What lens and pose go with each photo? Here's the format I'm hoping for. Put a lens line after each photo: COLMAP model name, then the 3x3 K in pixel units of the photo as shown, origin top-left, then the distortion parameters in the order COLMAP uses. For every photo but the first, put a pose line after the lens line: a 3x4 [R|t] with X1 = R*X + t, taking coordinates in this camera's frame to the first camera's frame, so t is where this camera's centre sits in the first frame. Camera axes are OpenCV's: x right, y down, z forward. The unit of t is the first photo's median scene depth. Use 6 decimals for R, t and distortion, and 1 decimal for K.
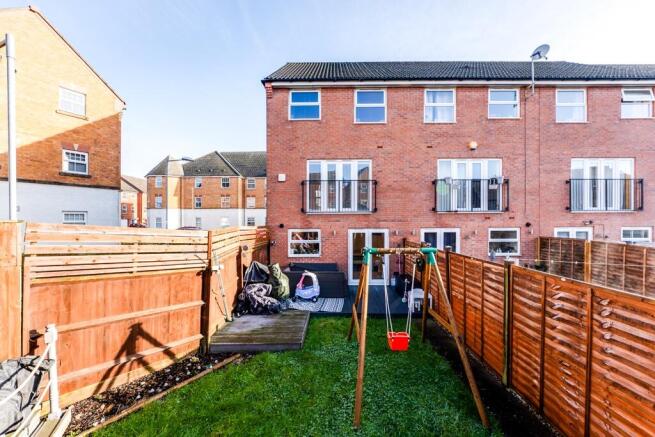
lens RADIAL K [[264.4, 0, 329.3], [0, 264.4, 218.6], [0, 0, 1]] dist [-0.029385, 0.008981]
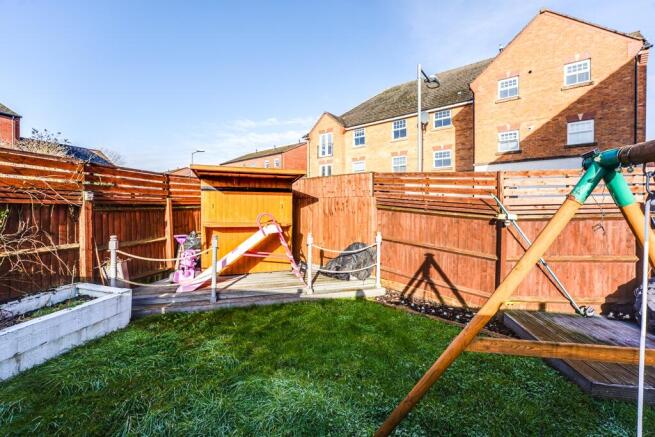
lens RADIAL K [[274.2, 0, 328.0], [0, 274.2, 205.8], [0, 0, 1]] dist [-0.016473, 0.000136]
pose [[-0.177075, -0.004576, -0.984187, 0.236599], [0.001116, 0.999988, -0.004851, 0.078251], [0.984197, -0.001958, -0.177068, 0.311026]]
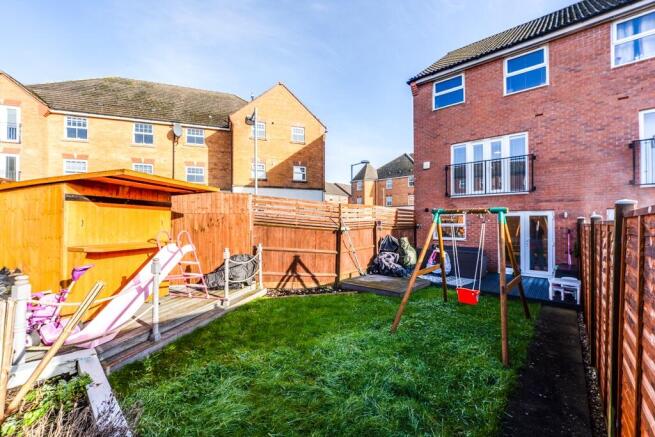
lens RADIAL K [[271.6, 0, 335.8], [0, 271.6, 216.4], [0, 0, 1]] dist [-0.016309, 0.000064]
pose [[0.762980, -0.009288, -0.646355, 0.250015], [-0.001701, 0.999864, -0.016376, 0.072115], [0.646419, 0.013594, 0.762861, -0.082981]]
